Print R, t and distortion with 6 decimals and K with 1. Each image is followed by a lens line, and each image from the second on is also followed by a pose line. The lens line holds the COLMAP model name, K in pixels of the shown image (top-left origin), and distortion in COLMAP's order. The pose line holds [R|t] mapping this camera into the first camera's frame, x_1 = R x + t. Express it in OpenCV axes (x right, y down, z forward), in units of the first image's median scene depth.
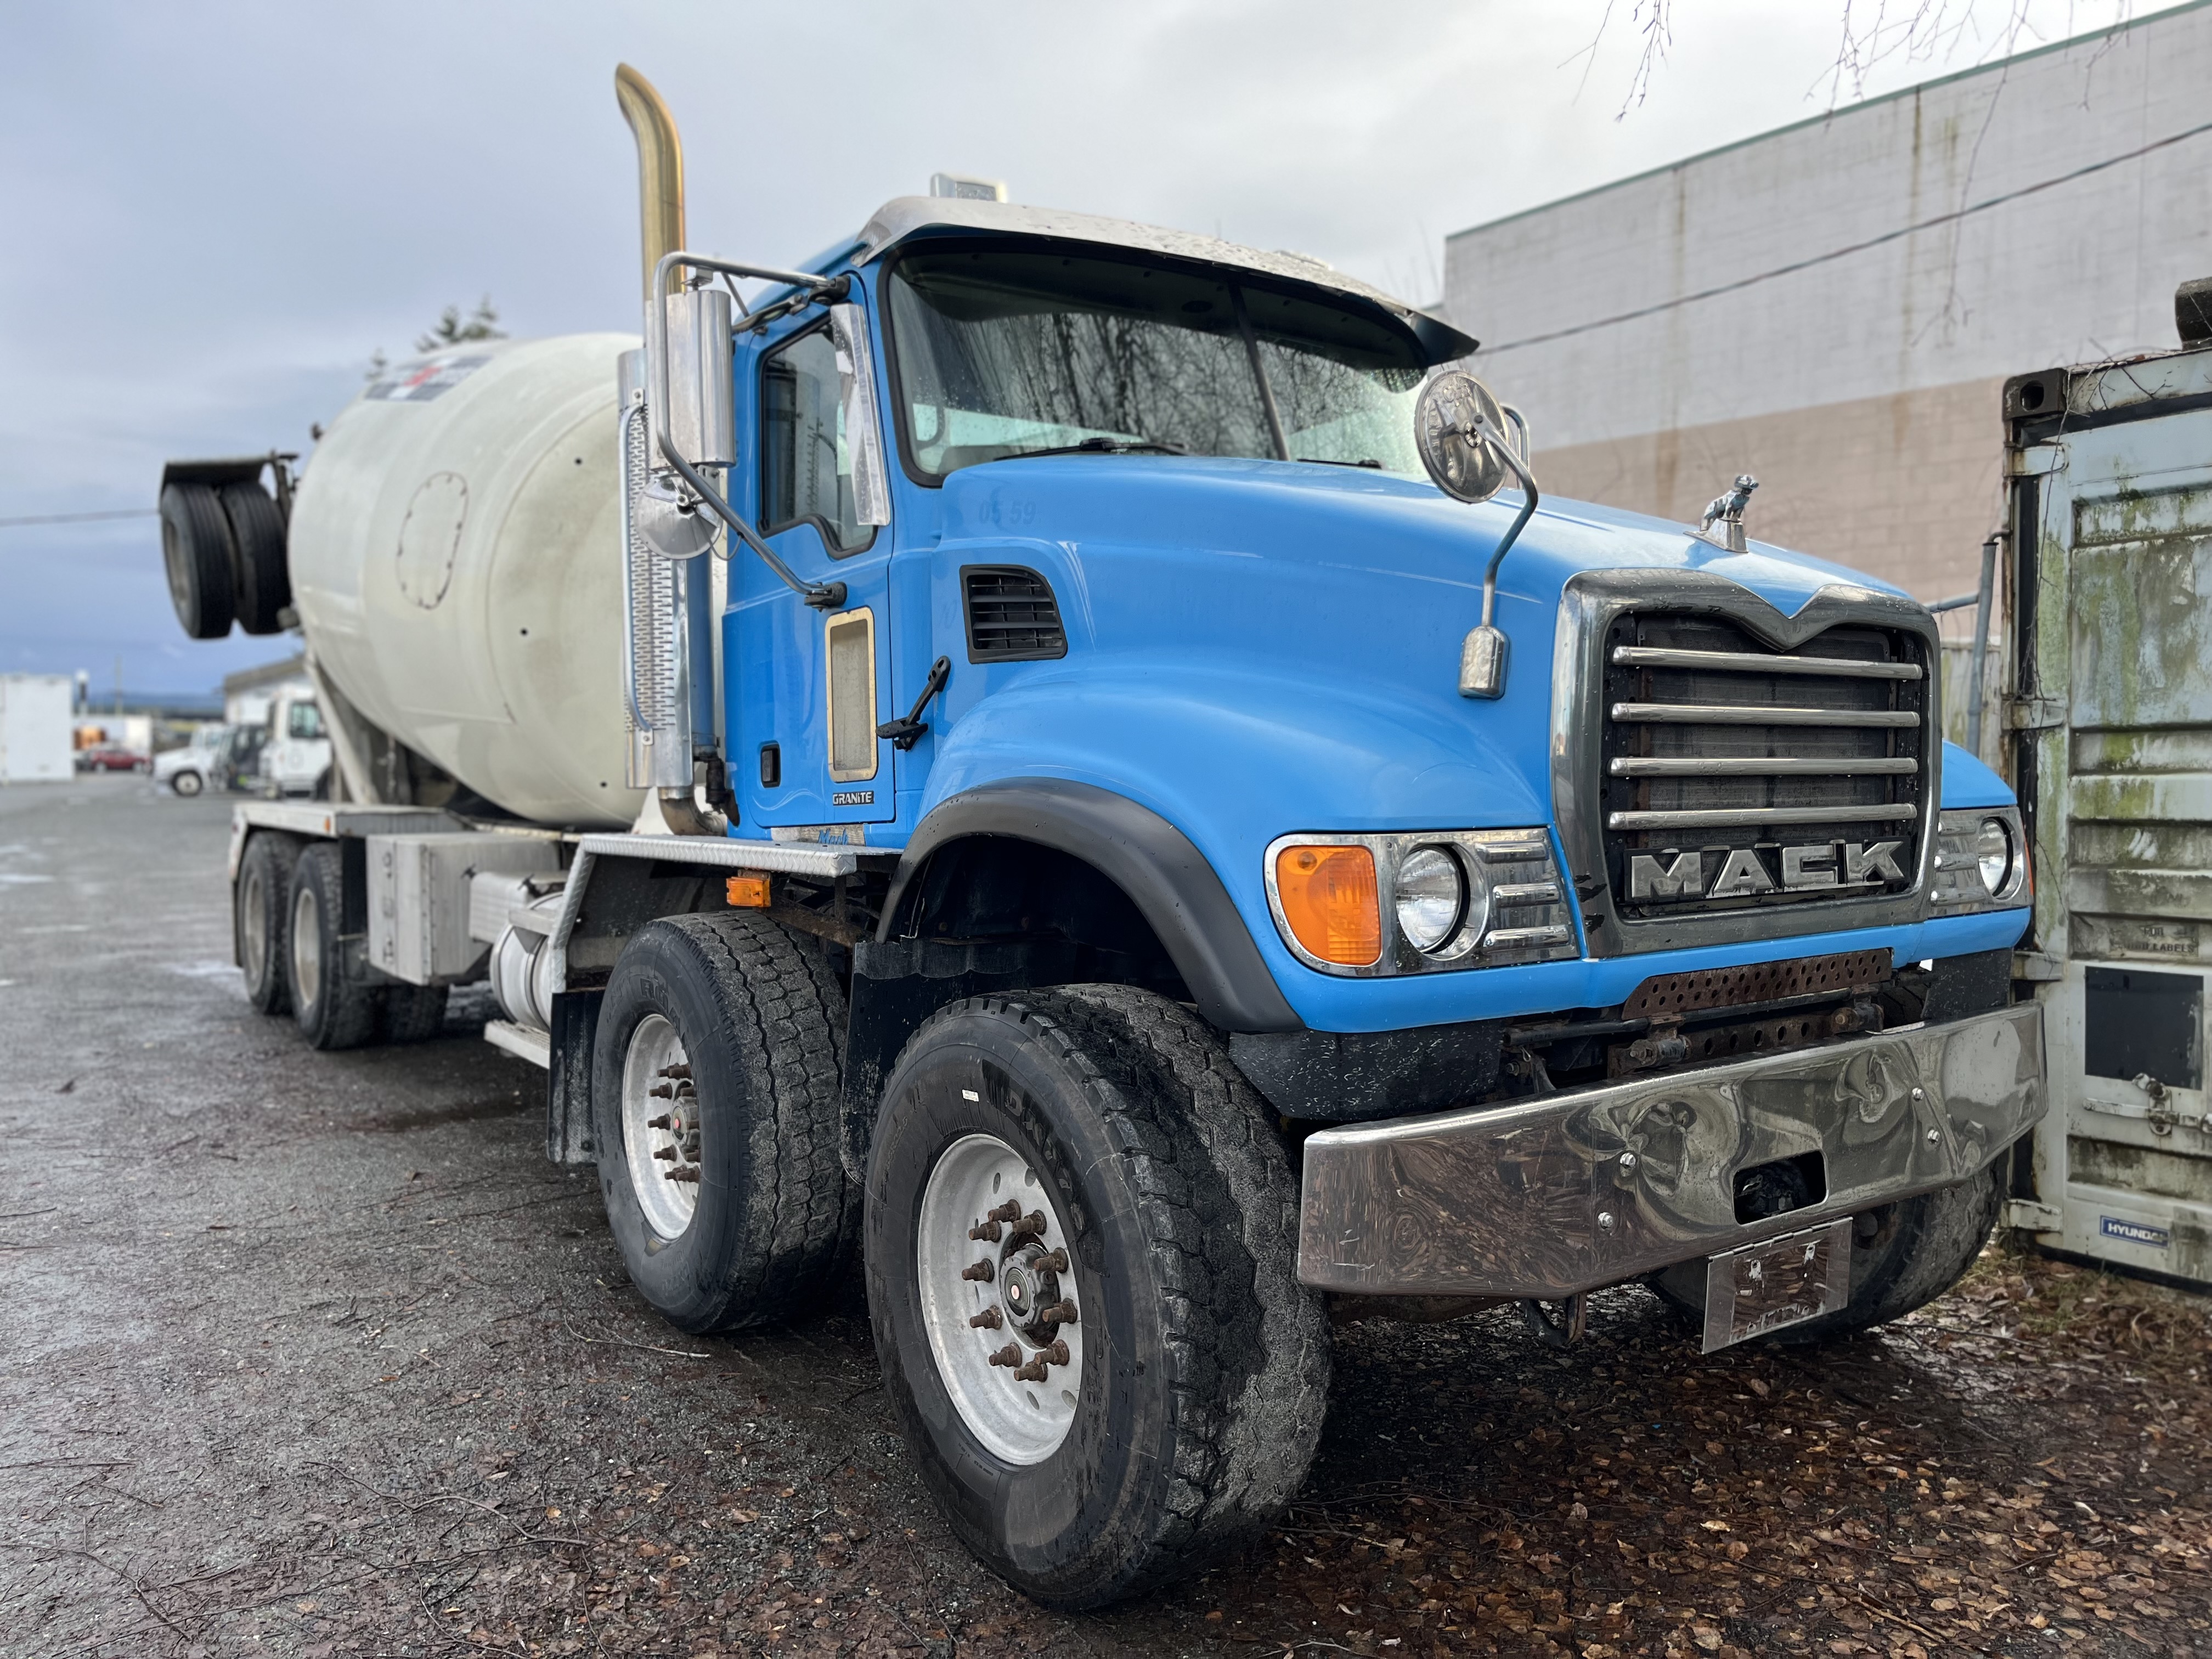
lens RADIAL K [[1687.7, 0, 1111.4], [0, 1687.7, 827.6], [0, 0, 1]] dist [0.047827, -0.077233]
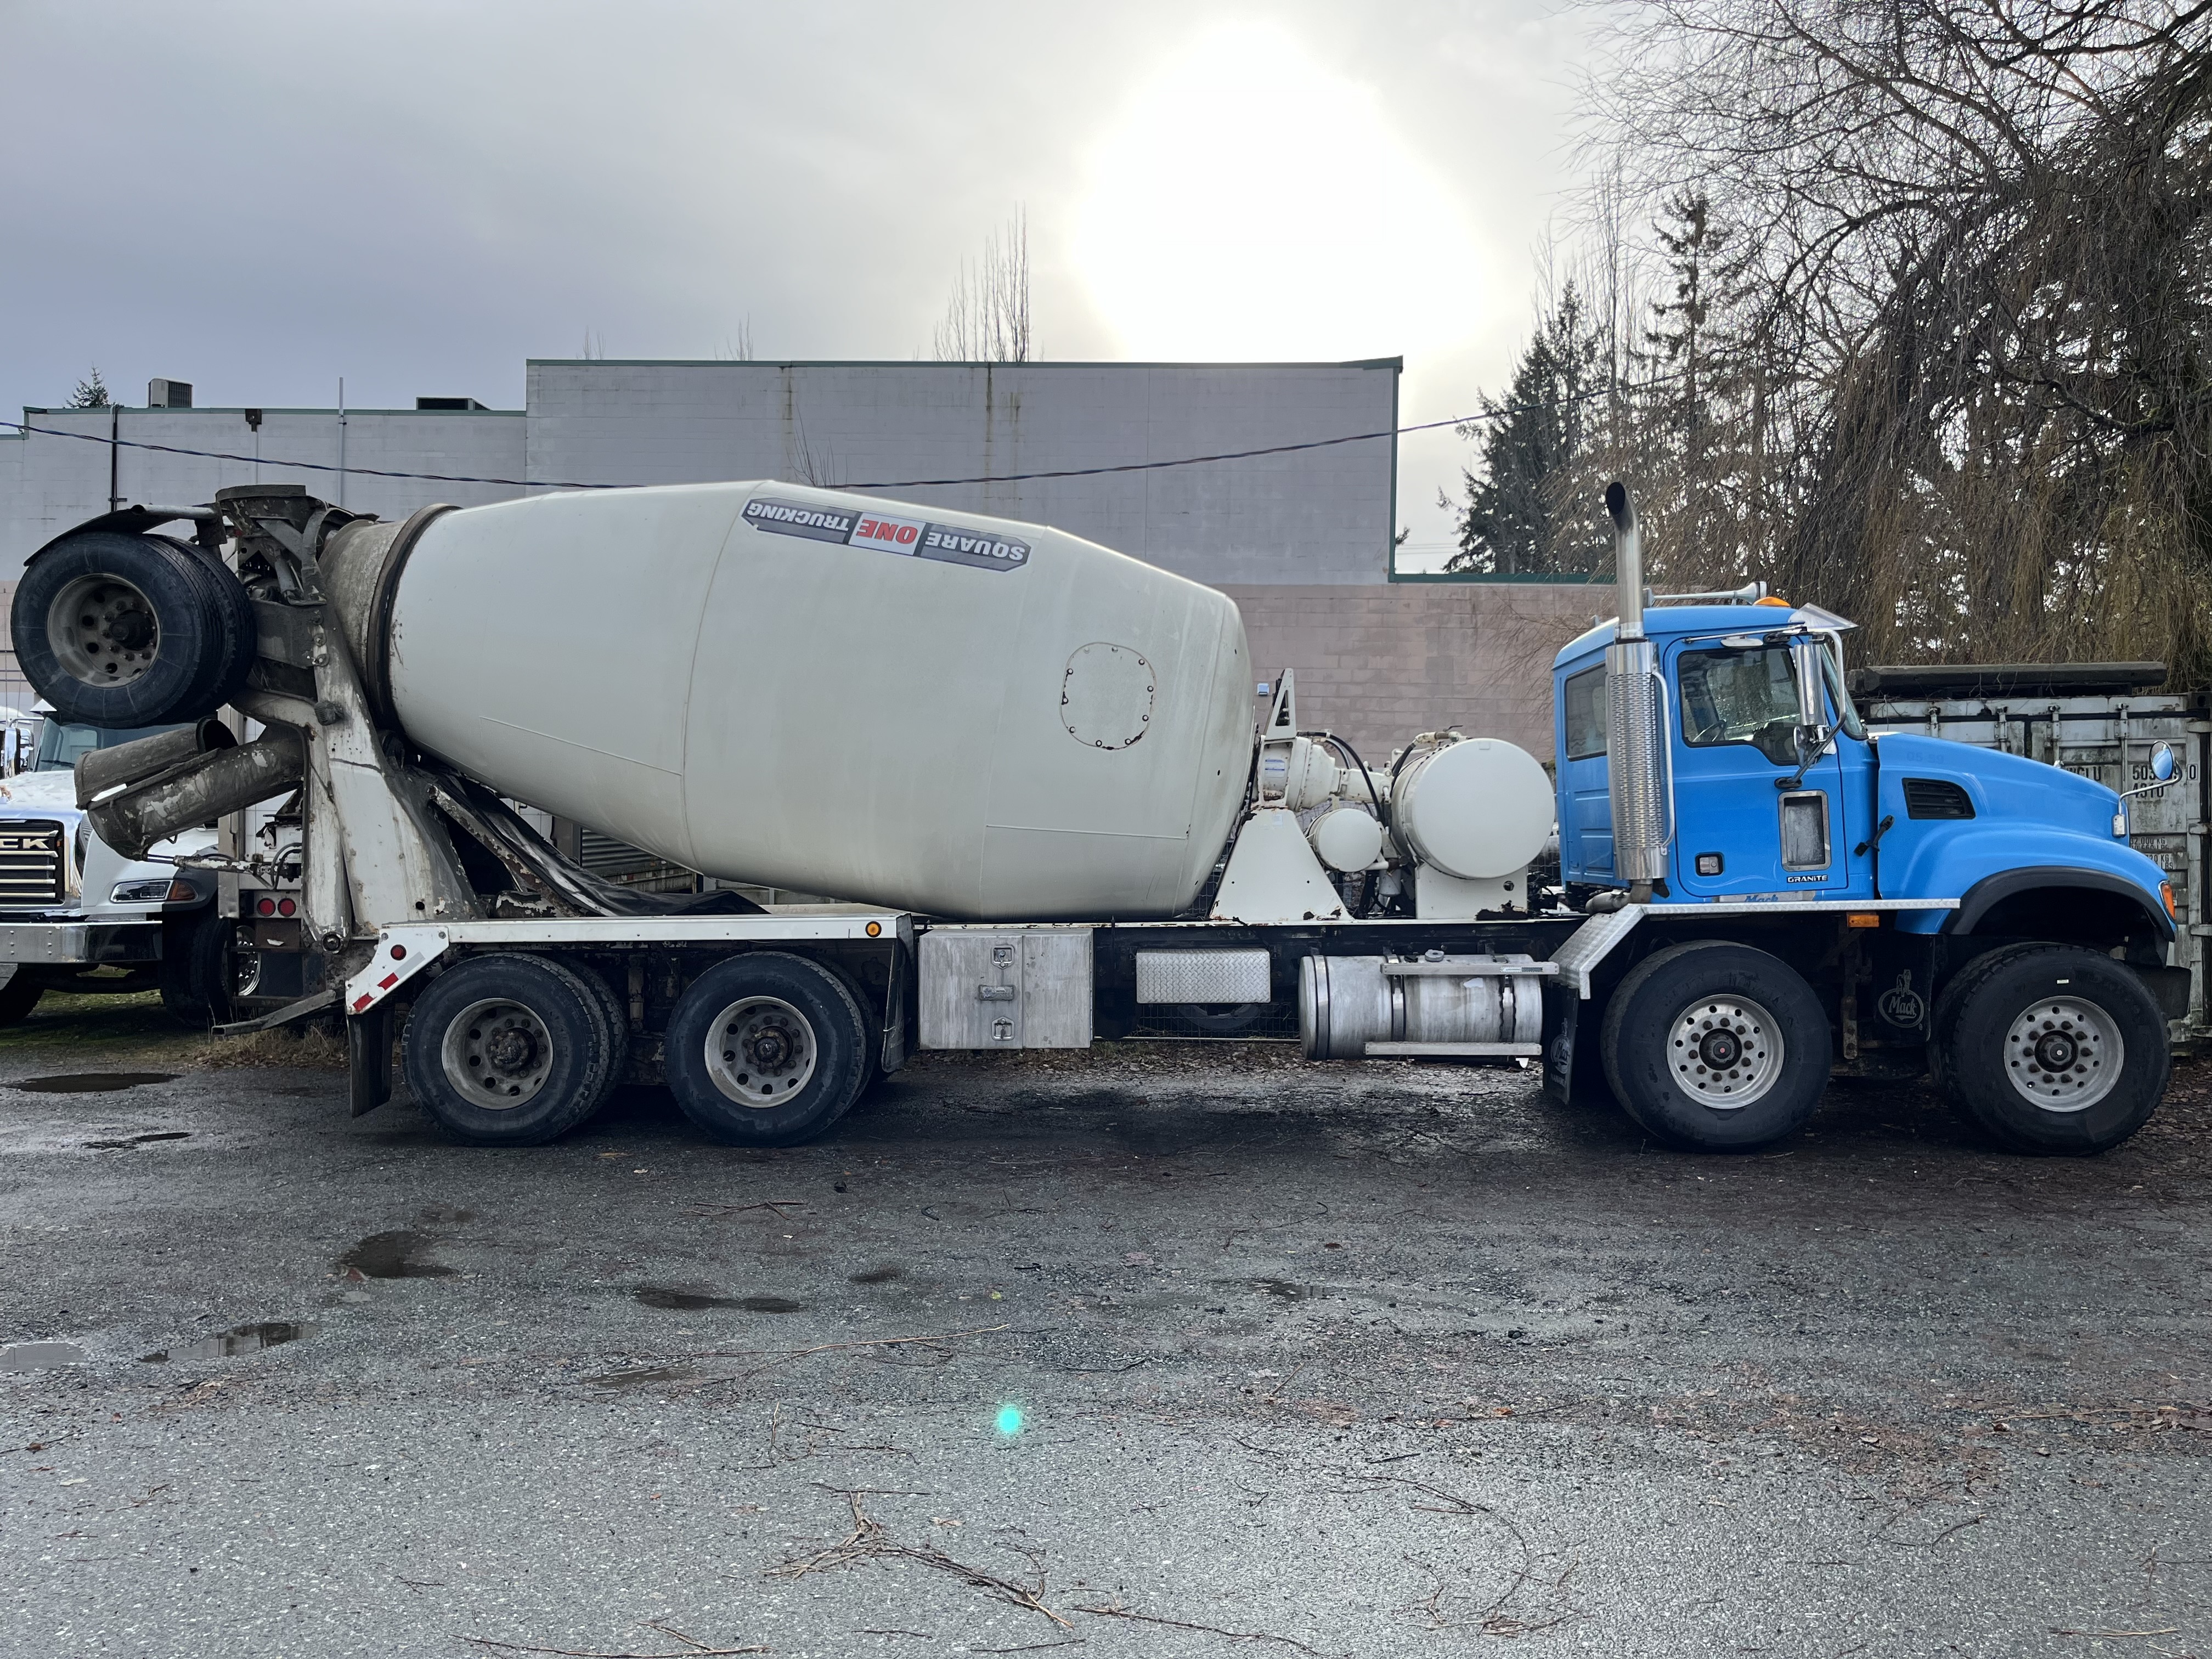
lens RADIAL K [[1687.7, 0, 1105.9], [0, 1687.7, 833.6], [0, 0, 1]] dist [0.047827, -0.077233]
pose [[0.604540, -0.004531, 0.796562, -0.578401], [0.037690, 0.999027, -0.022922, -0.014213], [-0.795683, 0.043879, 0.604122, 0.098154]]
